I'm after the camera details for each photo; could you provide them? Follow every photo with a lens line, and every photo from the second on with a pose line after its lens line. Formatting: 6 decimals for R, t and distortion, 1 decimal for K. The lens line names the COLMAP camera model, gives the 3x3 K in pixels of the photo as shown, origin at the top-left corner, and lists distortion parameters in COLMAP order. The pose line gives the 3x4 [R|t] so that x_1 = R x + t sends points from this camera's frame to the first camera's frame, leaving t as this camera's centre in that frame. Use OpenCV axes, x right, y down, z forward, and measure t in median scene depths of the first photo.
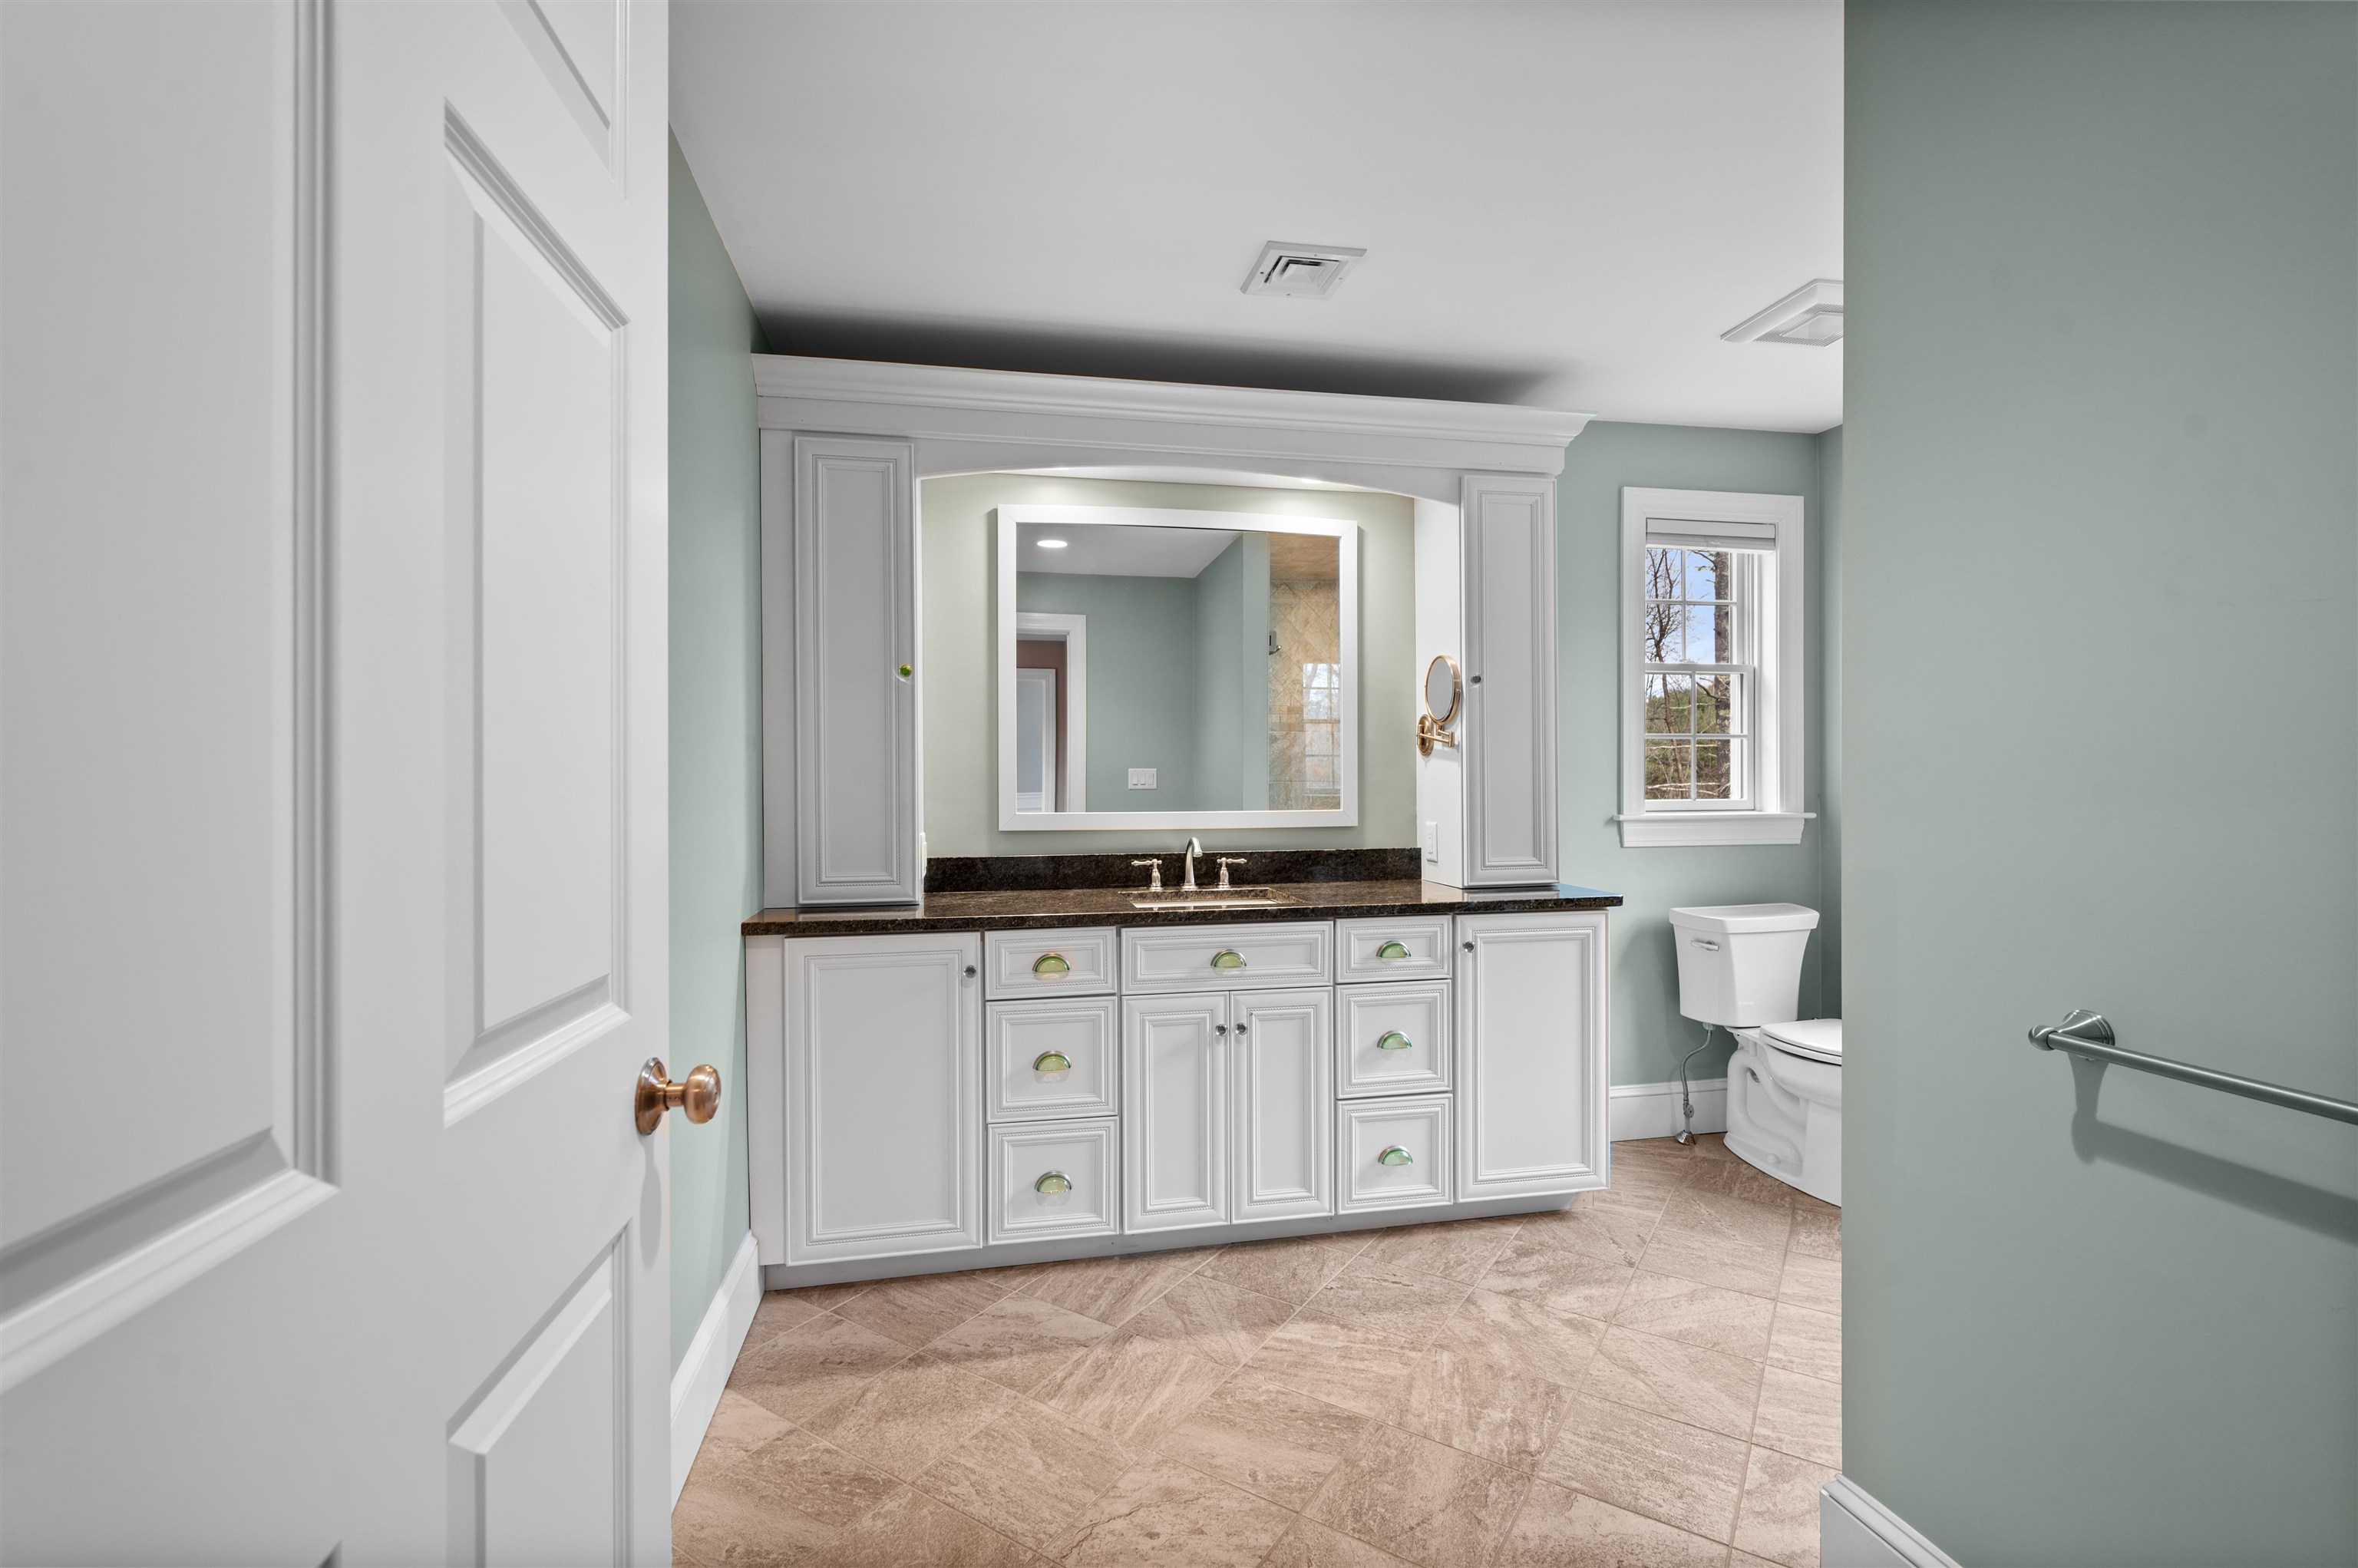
lens RADIAL K [[1084.8, 0, 1185.7], [0, 1084.8, 789.0], [0, 0, 1]] dist [0.003714, 0.000736]
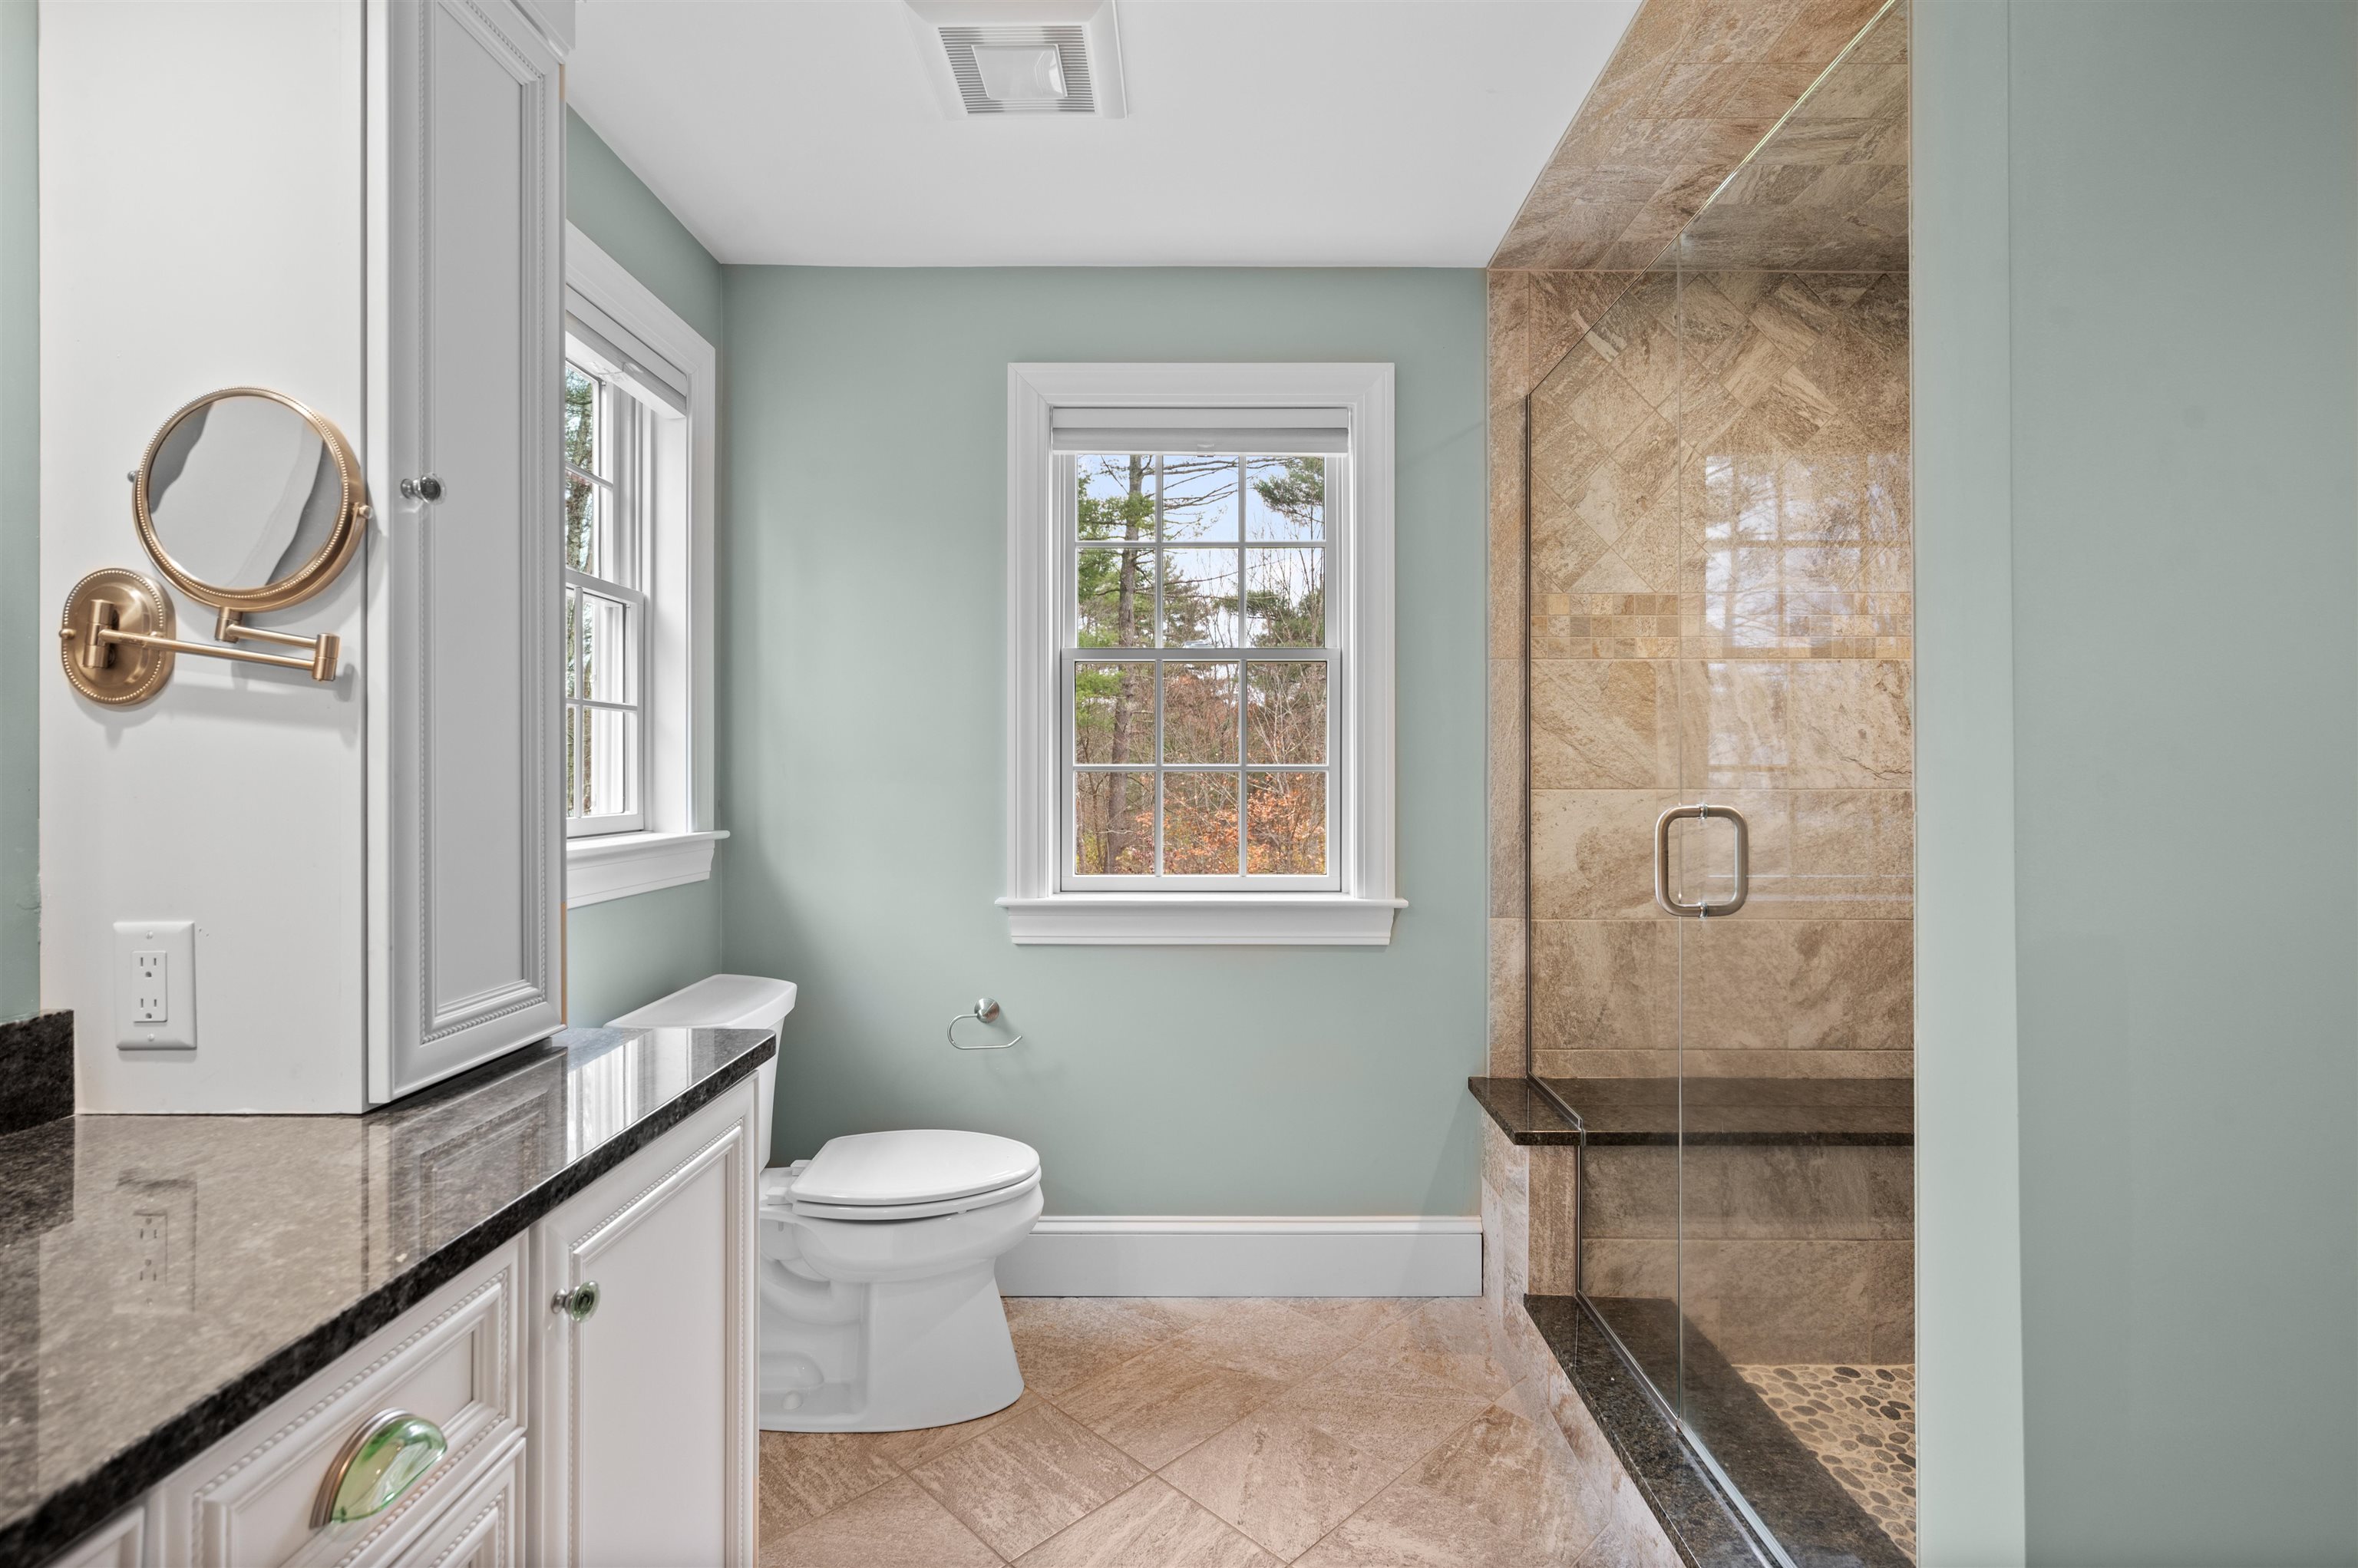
lens RADIAL K [[1084.8, 0, 1179.9], [0, 1084.8, 781.7], [0, 0, 1]] dist [0.003714, 0.000736]
pose [[0.186284, 0.000722, 0.982496, -0.021829], [-0.003202, 0.999995, -0.000127, -0.009757], [-0.982491, -0.003122, 0.186285, 0.663613]]
